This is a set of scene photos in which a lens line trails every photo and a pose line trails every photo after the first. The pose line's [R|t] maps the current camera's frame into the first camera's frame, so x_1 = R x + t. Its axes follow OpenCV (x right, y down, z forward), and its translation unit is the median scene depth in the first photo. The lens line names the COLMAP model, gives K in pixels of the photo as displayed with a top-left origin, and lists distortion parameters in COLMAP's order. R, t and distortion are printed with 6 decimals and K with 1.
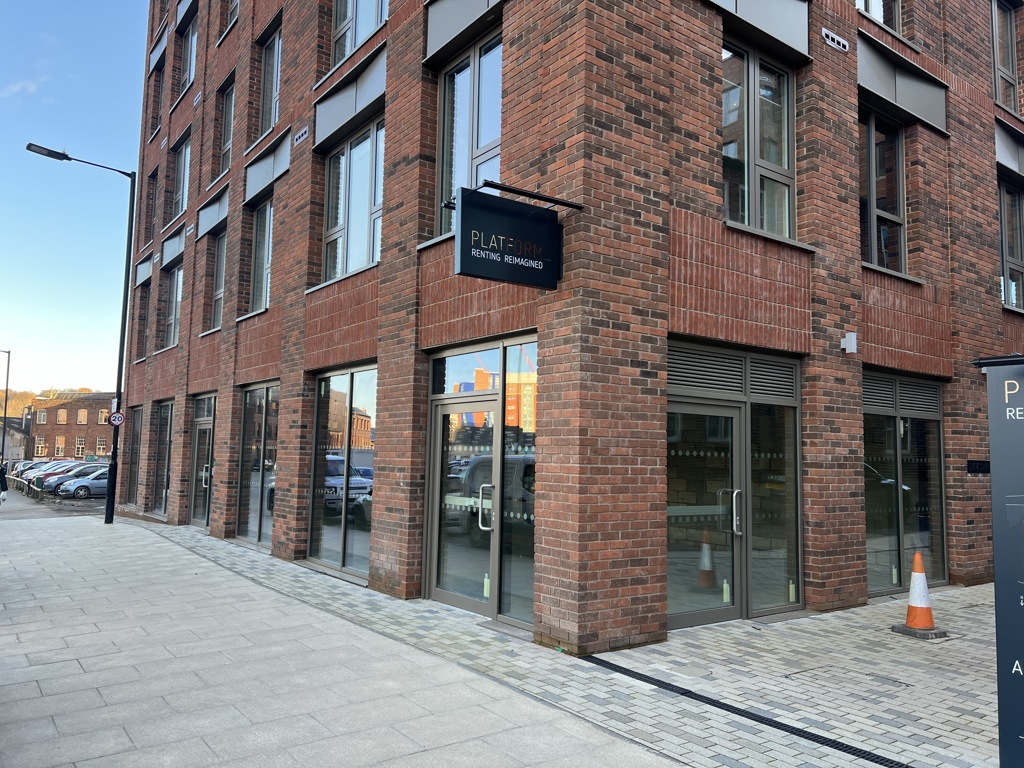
lens RADIAL K [[767.7, 0, 508.6], [0, 767.7, 382.4], [0, 0, 1]] dist [0.053794, -0.057781]
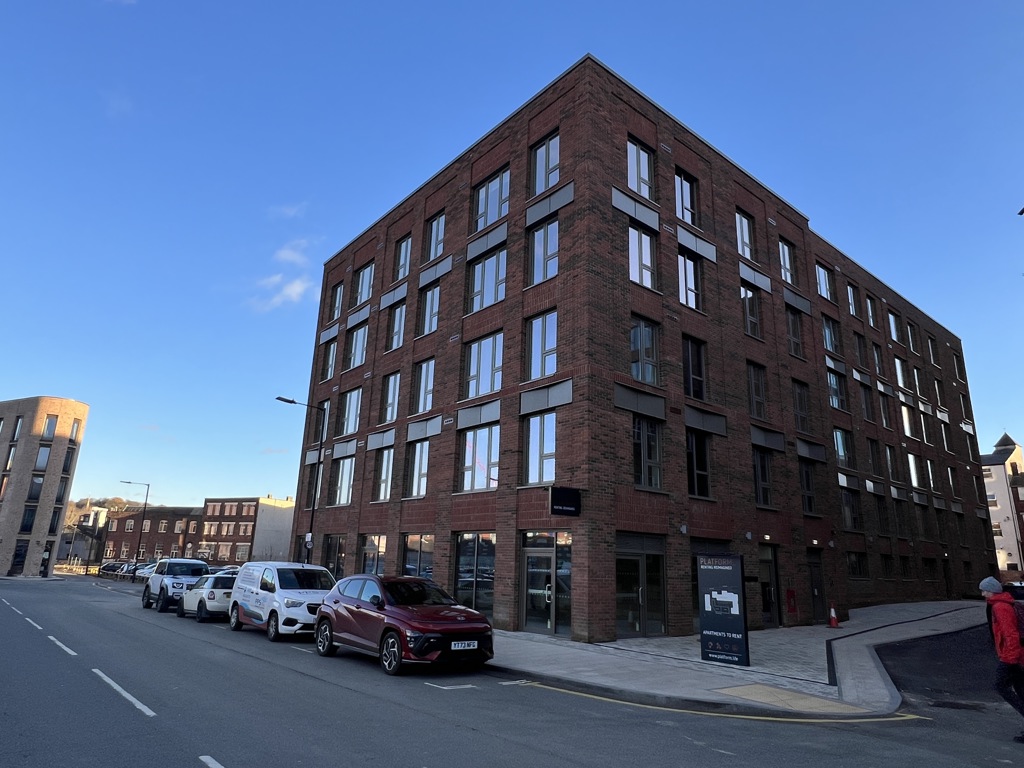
lens RADIAL K [[637.3, 0, 508.7], [0, 637.3, 385.5], [0, 0, 1]] dist [-0.002873, -0.001611]
pose [[0.998202, 0.027792, 0.053102, -0.268900], [-0.018162, 0.984593, -0.173915, -0.142258], [-0.057118, 0.172638, 0.983328, -1.137474]]
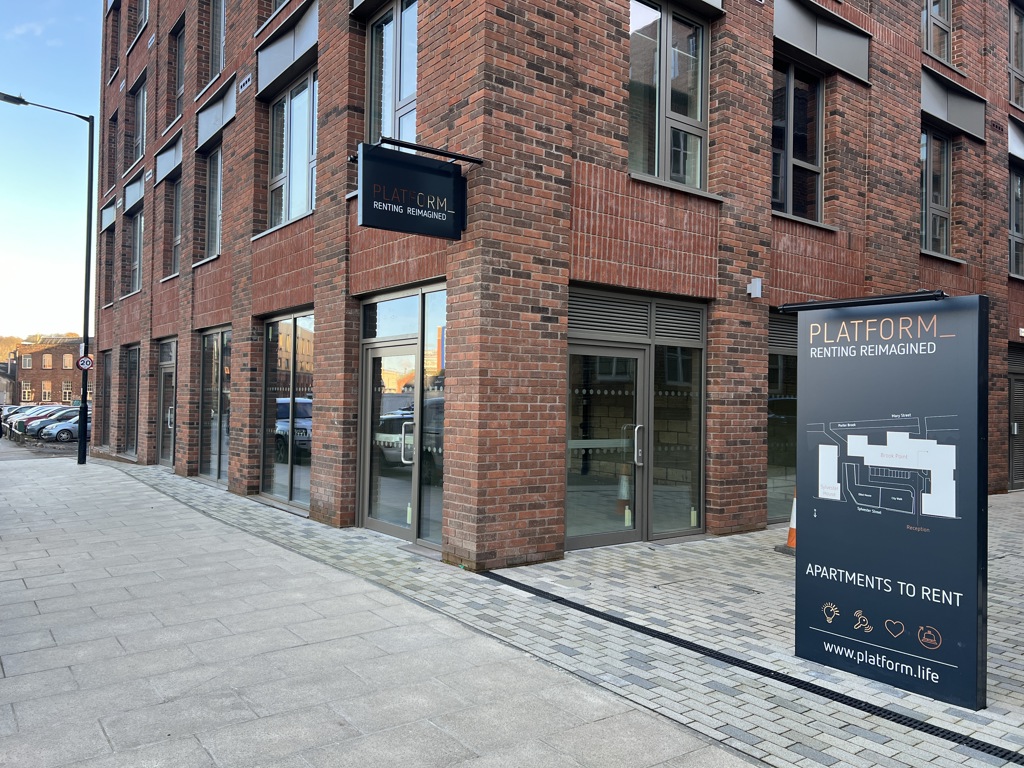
lens RADIAL K [[767.7, 0, 510.5], [0, 767.7, 383.4], [0, 0, 1]] dist [0.053794, -0.057781]
pose [[0.999907, -0.004806, 0.012797, 0.089032], [0.003838, 0.997204, 0.074631, -0.000900], [-0.013120, -0.074575, 0.997129, -0.065119]]
